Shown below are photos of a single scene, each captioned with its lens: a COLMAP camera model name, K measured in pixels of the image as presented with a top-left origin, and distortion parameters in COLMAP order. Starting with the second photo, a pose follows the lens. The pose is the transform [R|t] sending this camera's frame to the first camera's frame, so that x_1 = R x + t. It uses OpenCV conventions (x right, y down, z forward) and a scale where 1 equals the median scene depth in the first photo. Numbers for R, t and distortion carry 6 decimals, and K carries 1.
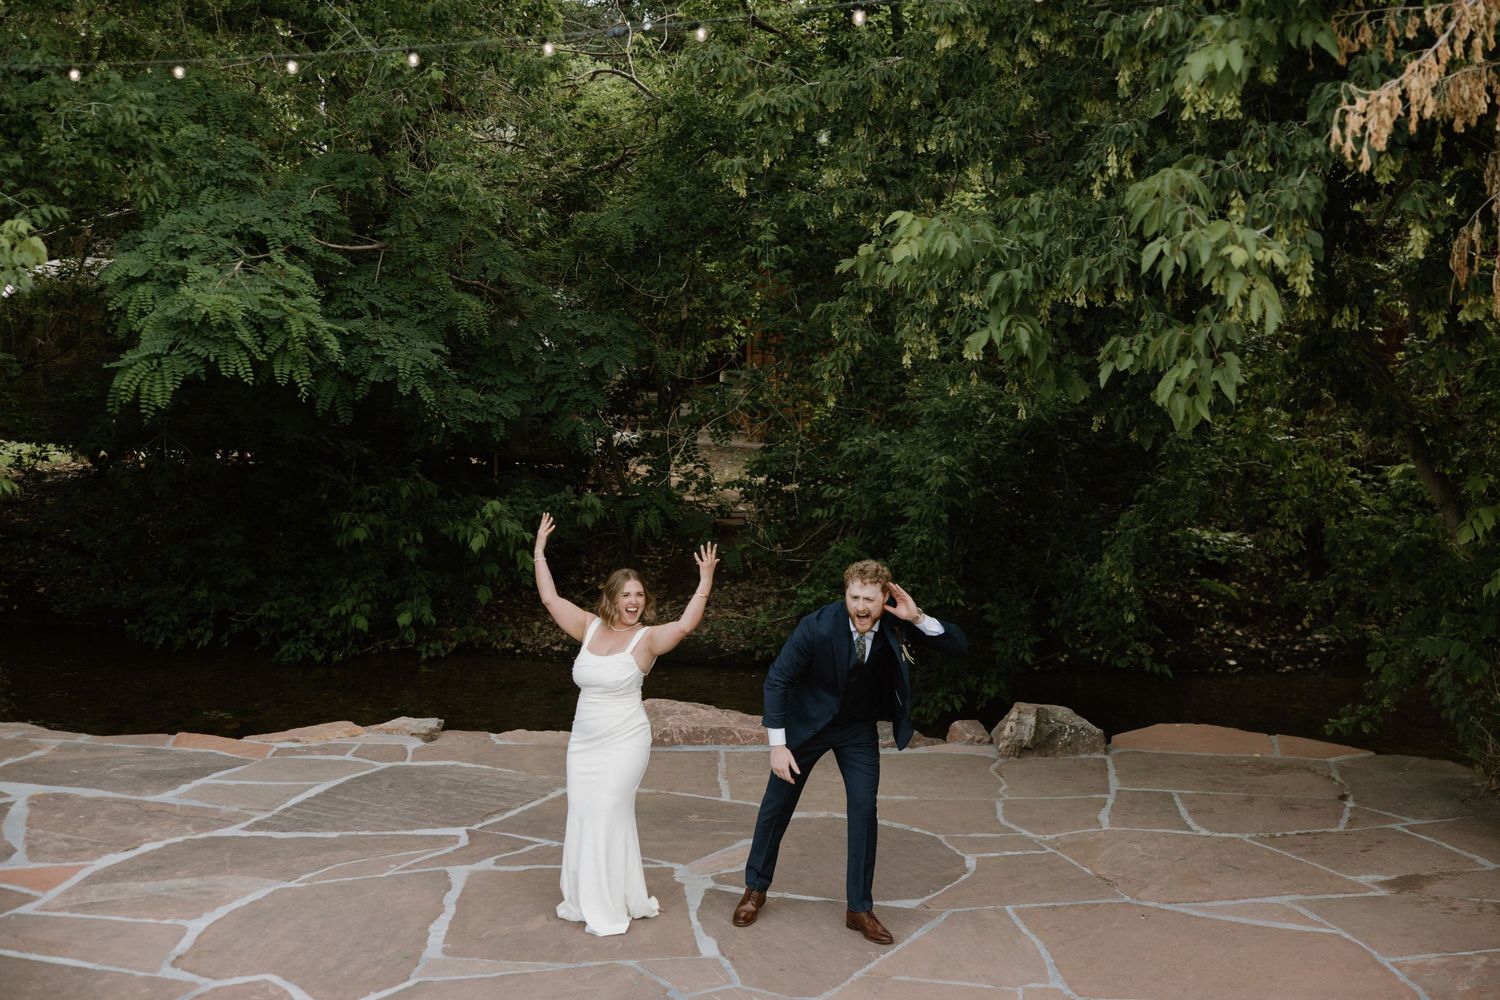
lens RADIAL K [[2049.9, 0, 750.0], [0, 2049.9, 500.0], [0, 0, 1]] dist [0.075685, 0.019755]
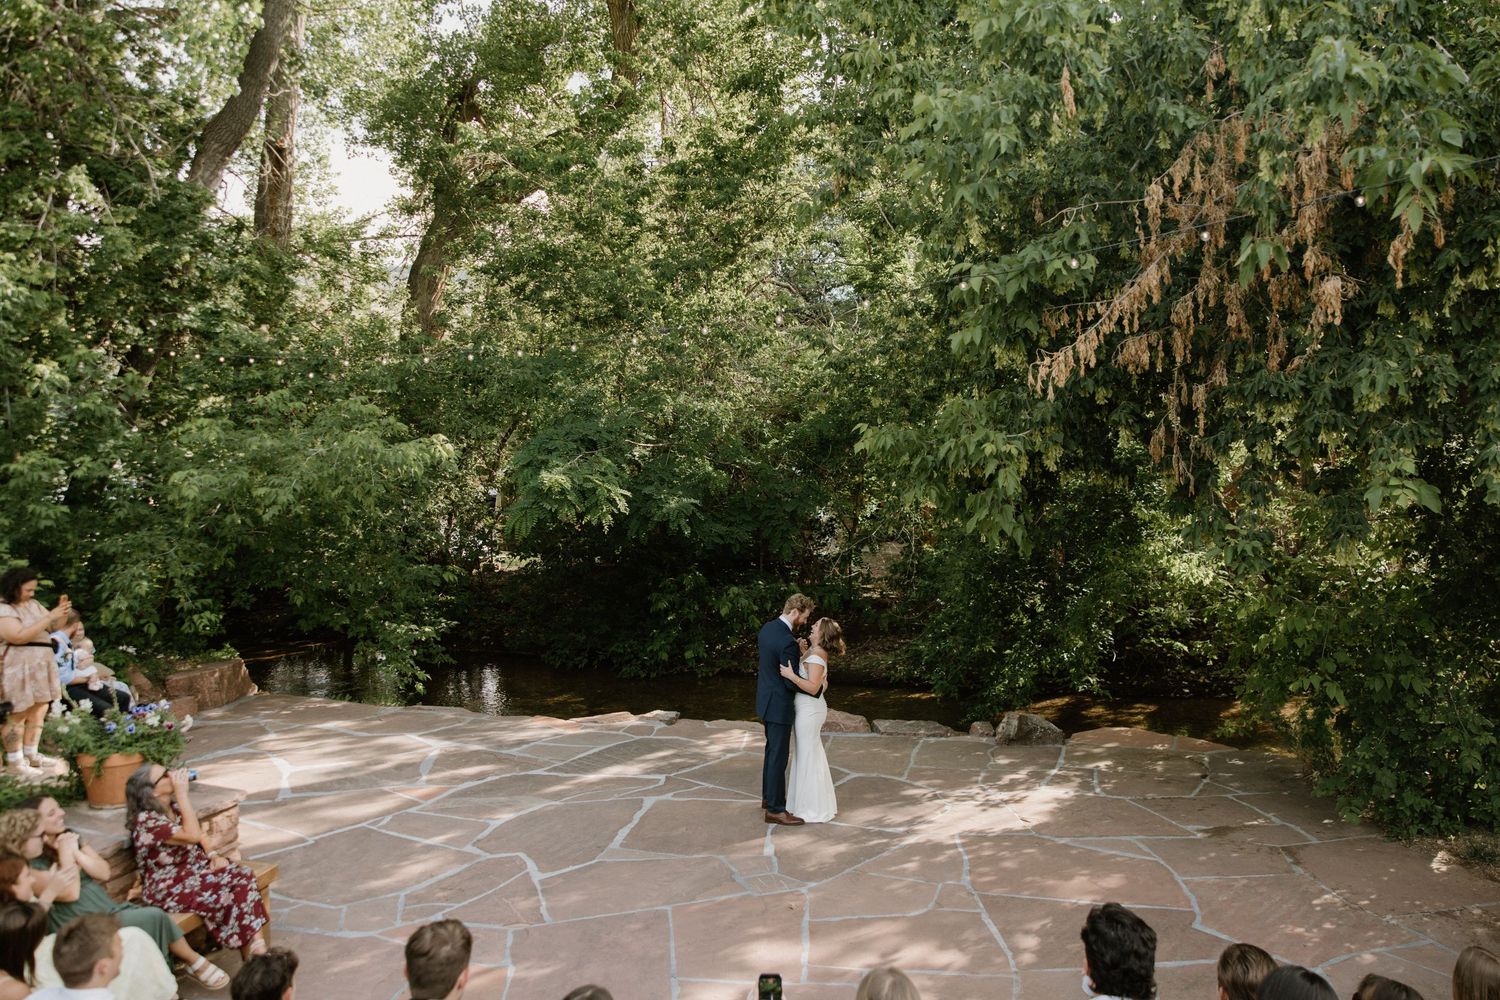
lens RADIAL K [[1193.9, 0, 750.0], [0, 1193.9, 500.0], [0, 0, 1]] dist [0.027449, 0.000494]
pose [[0.977710, -0.011226, -0.209660, 0.110215], [-0.003513, 0.997555, -0.069797, -0.003287], [0.209931, 0.068977, 0.975280, -0.000468]]
